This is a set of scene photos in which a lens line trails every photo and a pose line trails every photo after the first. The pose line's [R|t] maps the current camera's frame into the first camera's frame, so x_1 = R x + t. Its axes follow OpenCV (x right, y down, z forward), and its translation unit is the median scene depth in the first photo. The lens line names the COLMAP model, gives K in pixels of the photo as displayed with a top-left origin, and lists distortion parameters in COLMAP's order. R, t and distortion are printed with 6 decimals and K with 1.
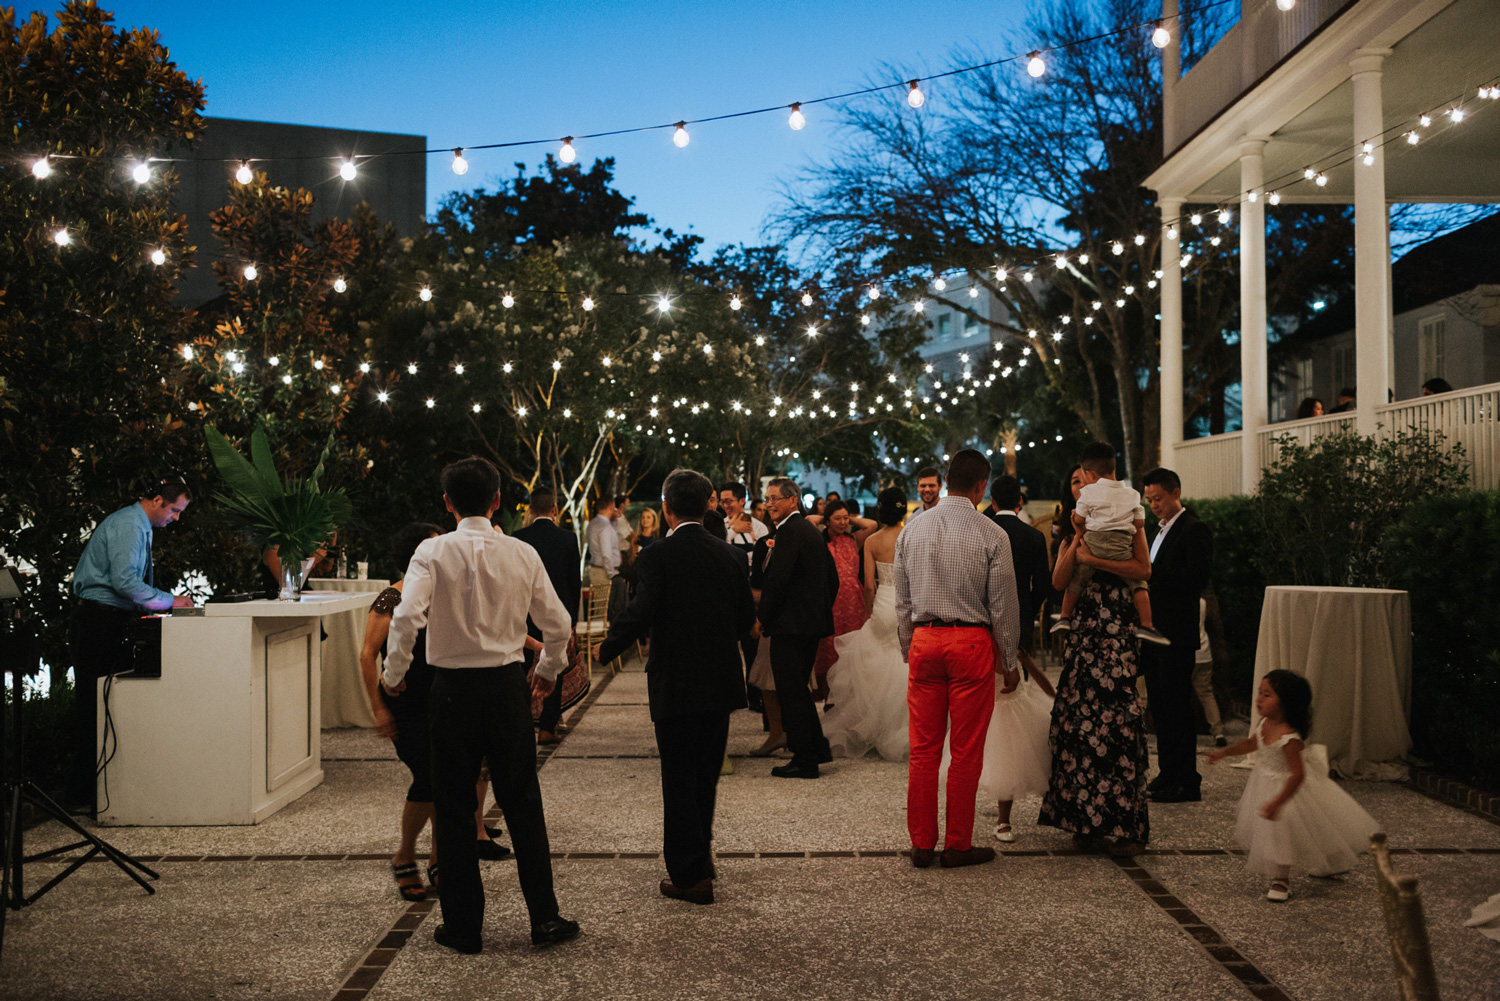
lens RADIAL K [[1613.6, 0, 776.2], [0, 1613.6, 475.4], [0, 0, 1]] dist [-0.005934, -0.015892]
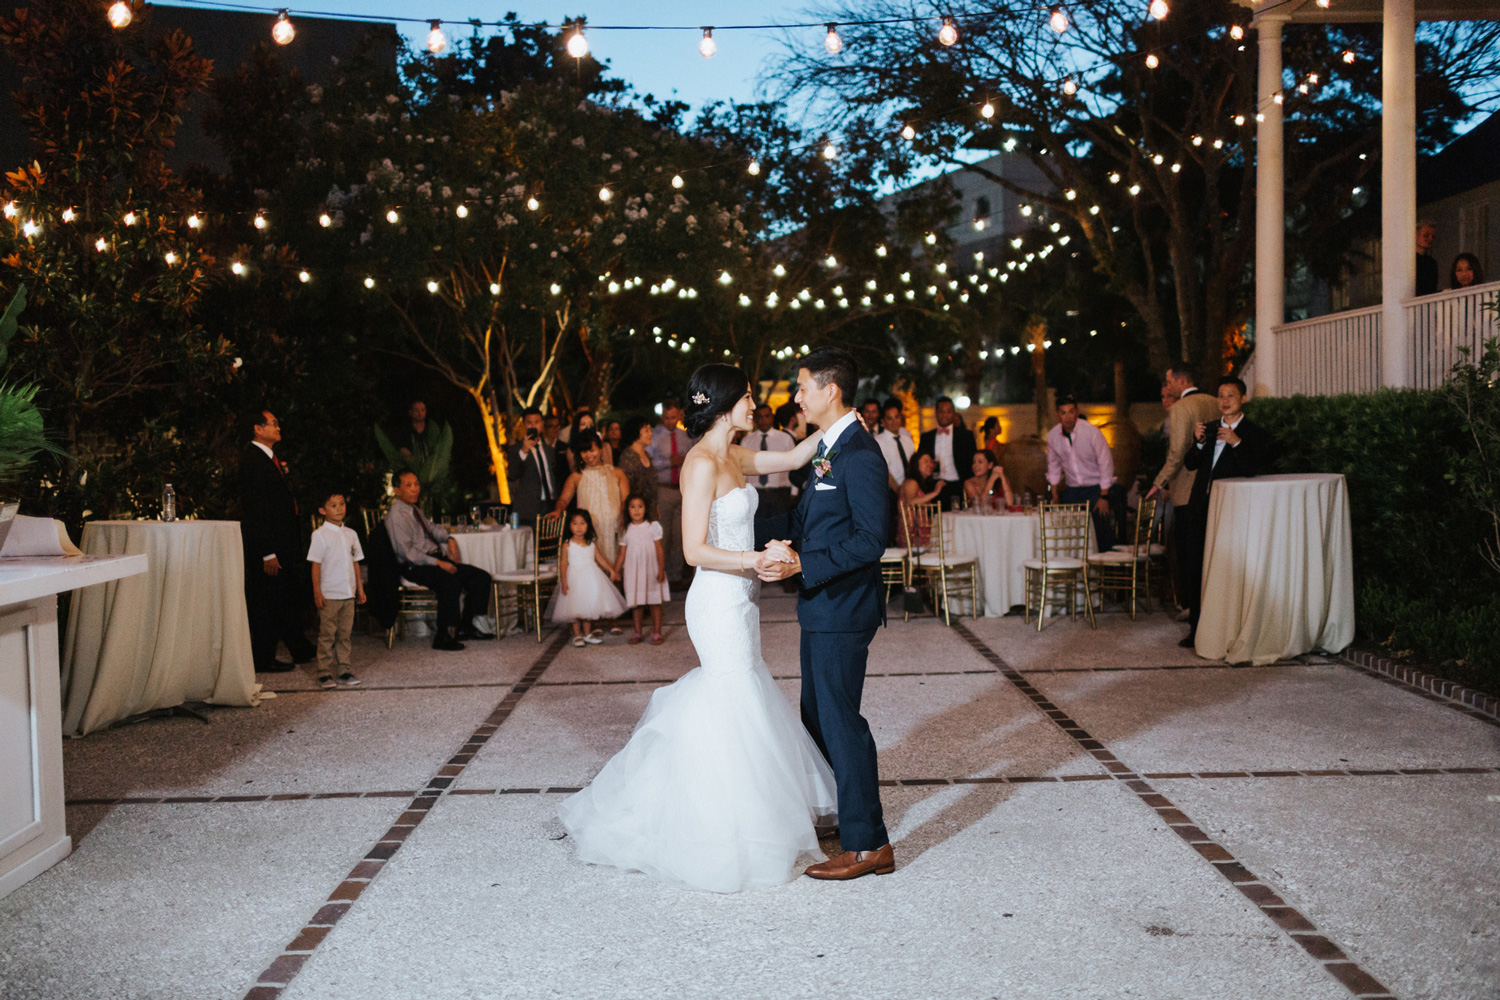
lens RADIAL K [[1613.6, 0, 776.2], [0, 1613.6, 474.9], [0, 0, 1]] dist [-0.005934, -0.015892]
pose [[0.999902, -0.013997, -0.000503, -0.000935], [0.014004, 0.998326, 0.056120, 0.004064], [-0.000283, -0.056122, 0.998424, 0.152331]]
